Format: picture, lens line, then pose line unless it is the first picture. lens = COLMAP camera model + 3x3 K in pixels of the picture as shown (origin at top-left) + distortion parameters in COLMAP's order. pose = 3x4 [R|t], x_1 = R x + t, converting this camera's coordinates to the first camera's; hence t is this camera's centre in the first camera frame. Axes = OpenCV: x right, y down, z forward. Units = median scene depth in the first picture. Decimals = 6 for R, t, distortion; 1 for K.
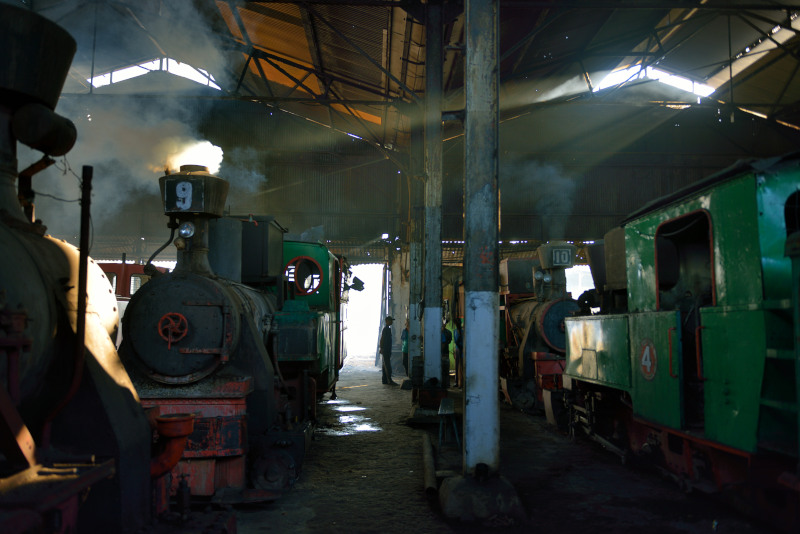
lens RADIAL K [[648.0, 0, 400.1], [0, 648.0, 267.0], [0, 0, 1]] dist [-0.011951, -0.014086]
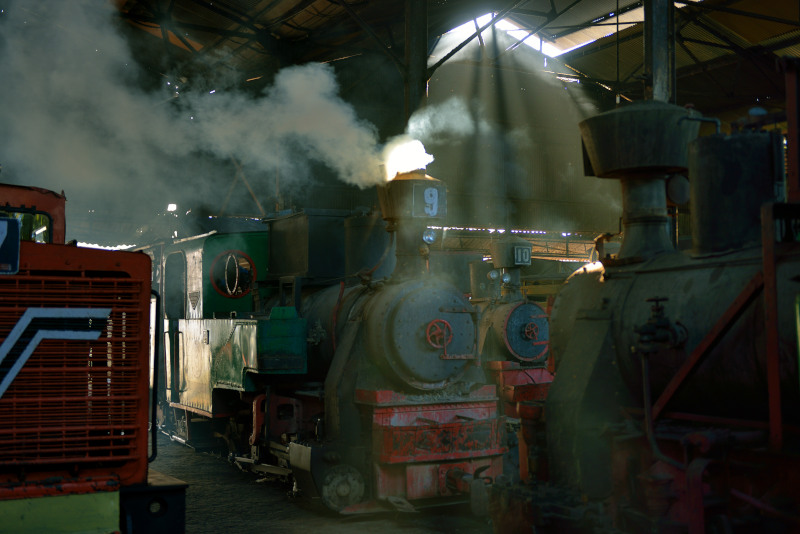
lens RADIAL K [[1017.5, 0, 398.8], [0, 1017.5, 266.3], [0, 0, 1]] dist [-0.004107, 0.000000]
pose [[0.896178, 0.021767, 0.443161, -1.069195], [-0.032040, 0.999363, 0.015705, -0.034135], [-0.442537, -0.028274, 0.896304, -0.380853]]
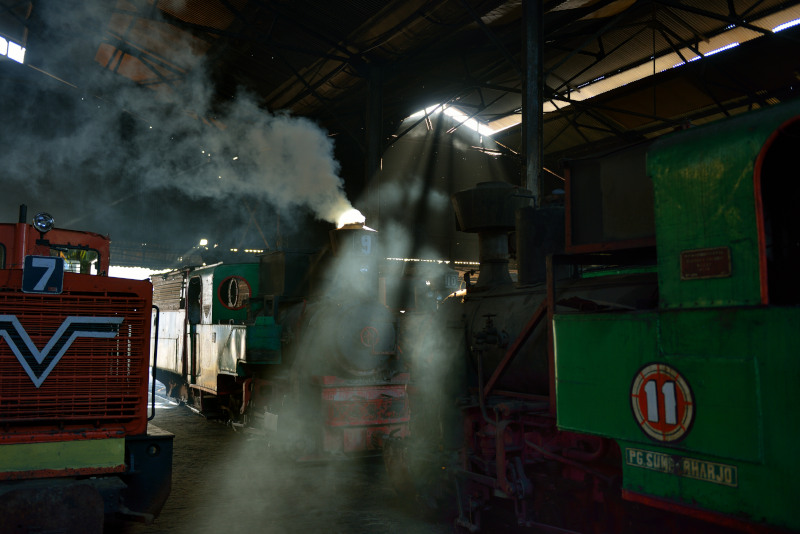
lens RADIAL K [[766.6, 0, 396.2], [0, 766.6, 265.9], [0, 0, 1]] dist [-0.014707, 0.000000]
pose [[0.890391, 0.044331, 0.453033, -1.040324], [-0.044173, 0.998964, -0.010935, -0.048079], [-0.453048, -0.010276, 0.891427, -0.539552]]
